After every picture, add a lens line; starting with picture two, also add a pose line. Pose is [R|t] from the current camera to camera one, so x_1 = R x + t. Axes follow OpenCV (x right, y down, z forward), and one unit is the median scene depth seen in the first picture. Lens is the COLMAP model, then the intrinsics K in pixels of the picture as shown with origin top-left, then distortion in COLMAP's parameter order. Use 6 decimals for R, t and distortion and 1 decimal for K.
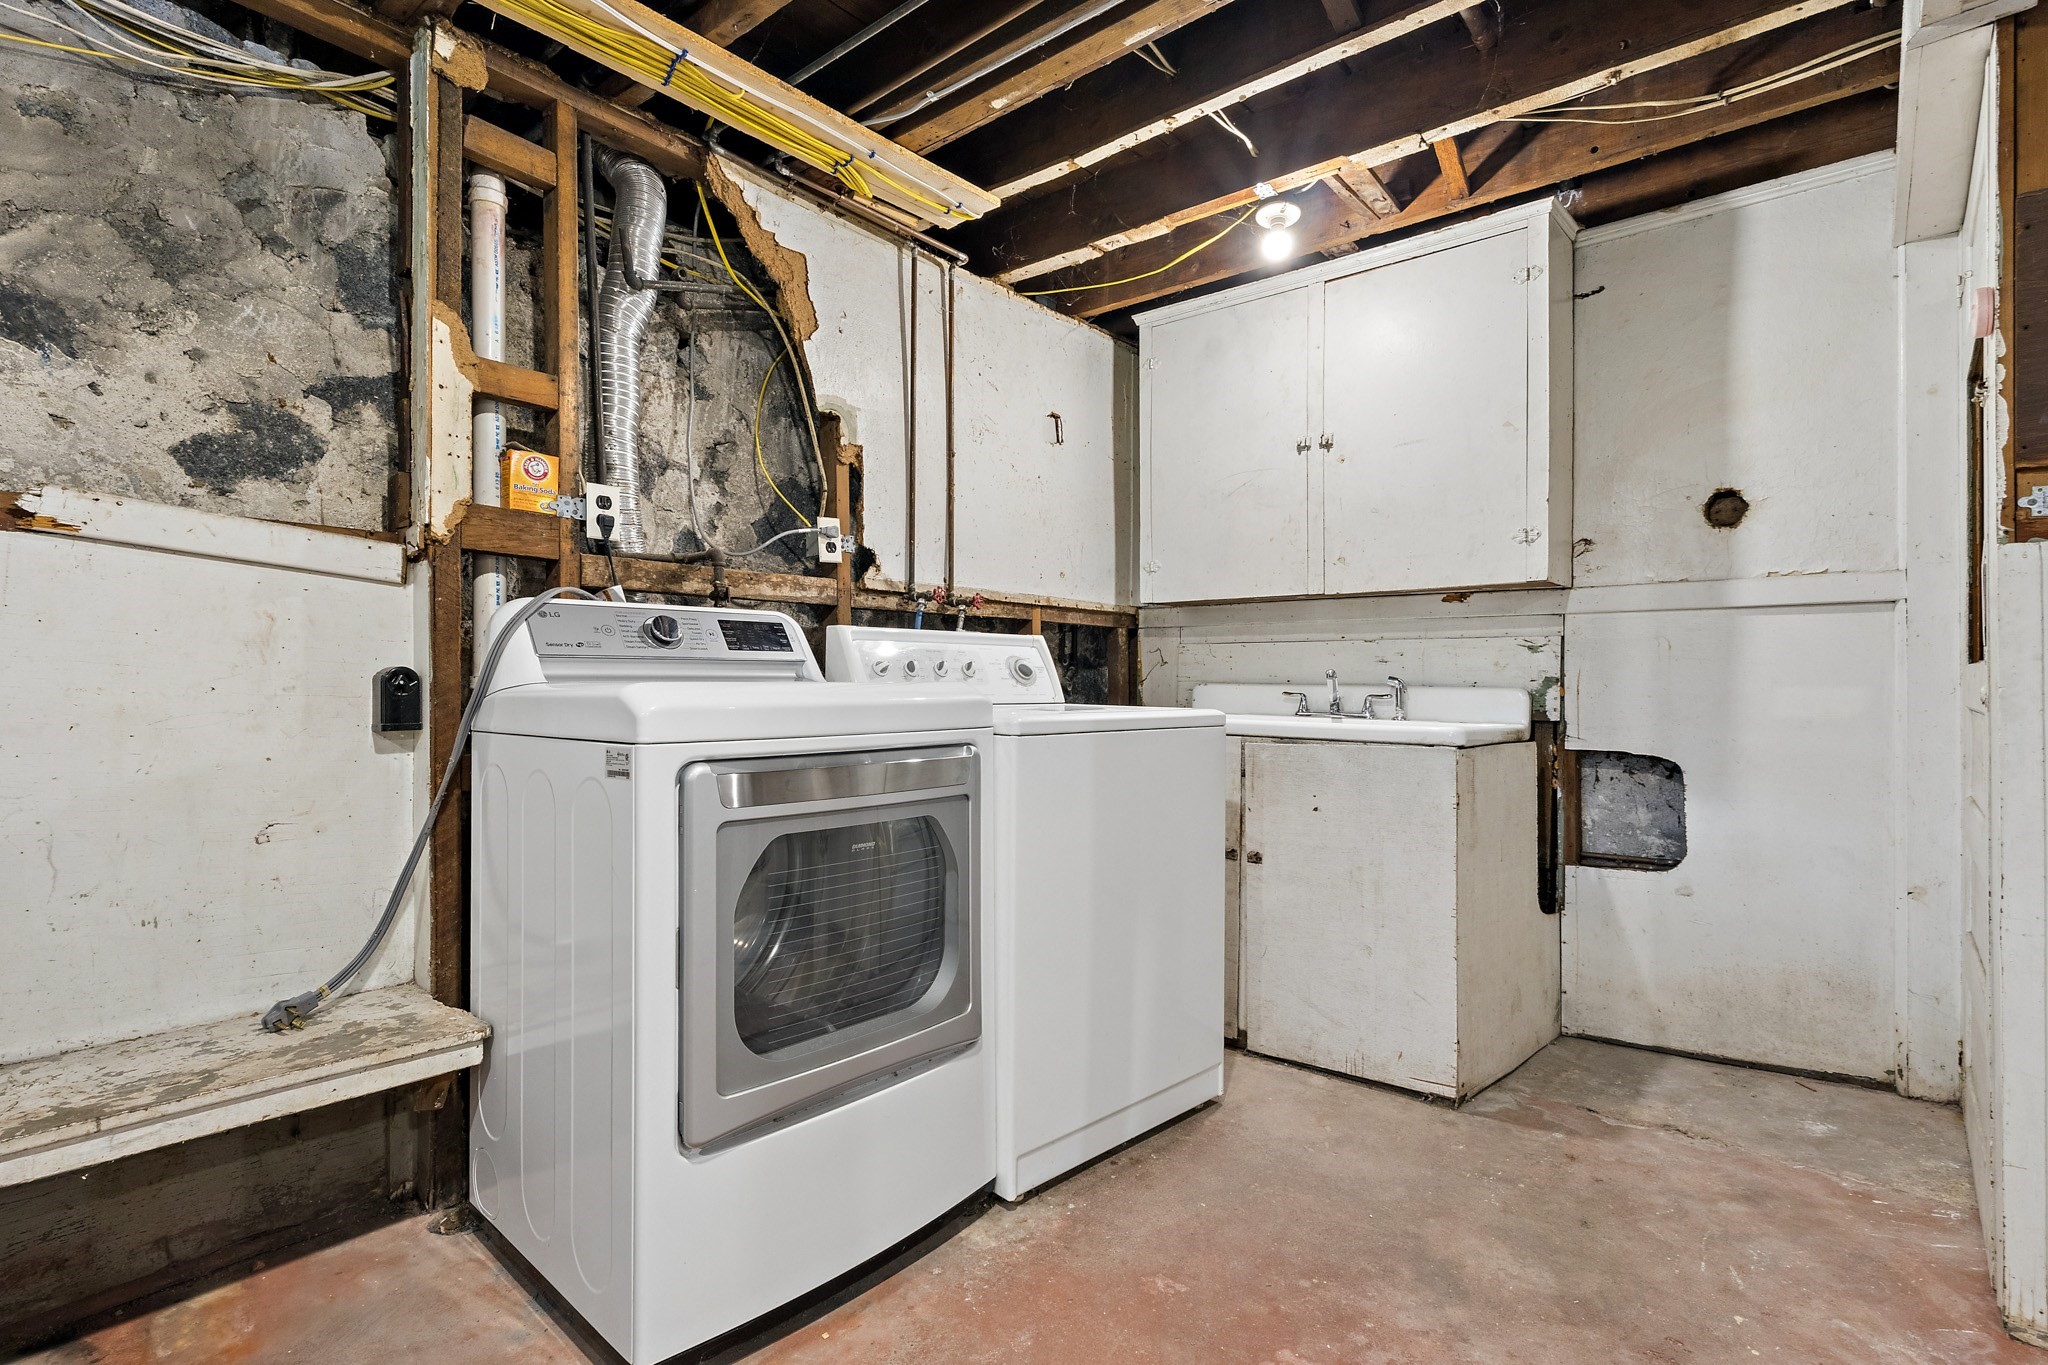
lens RADIAL K [[973.6, 0, 1026.0], [0, 973.6, 664.0], [0, 0, 1]] dist [0.001559, 0.000384]
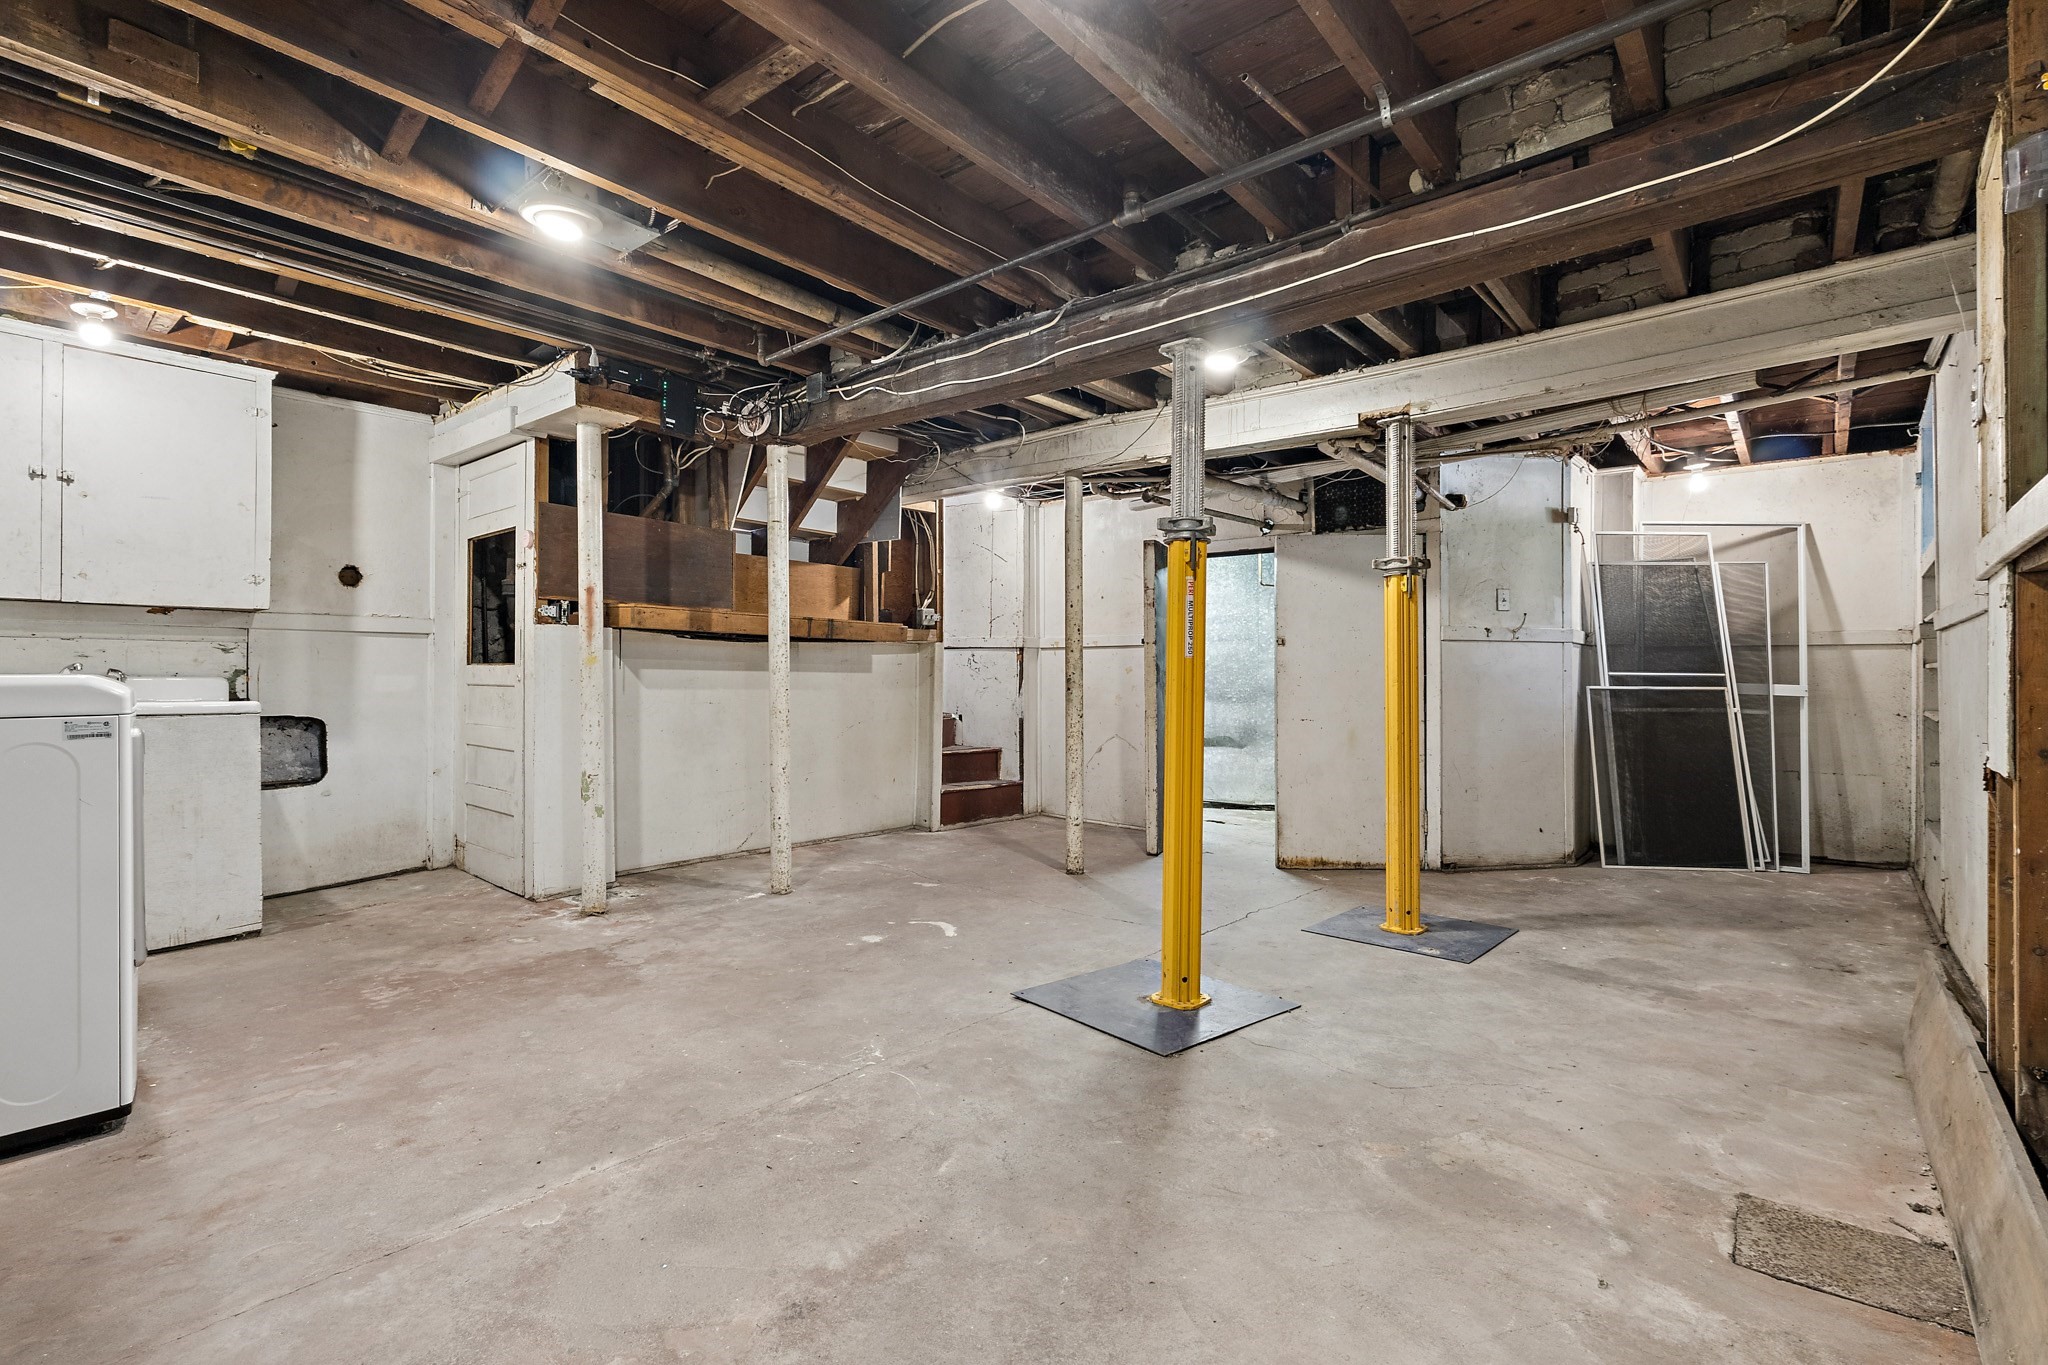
lens RADIAL K [[950.8, 0, 1024.0], [0, 950.8, 682.5], [0, 0, 1]] dist [-0.001051, -0.000115]
pose [[-0.001088, -0.012036, 0.999927, -1.023080], [-0.022079, 0.999684, 0.012009, -0.012289], [-0.999756, -0.022065, -0.001353, -0.237785]]
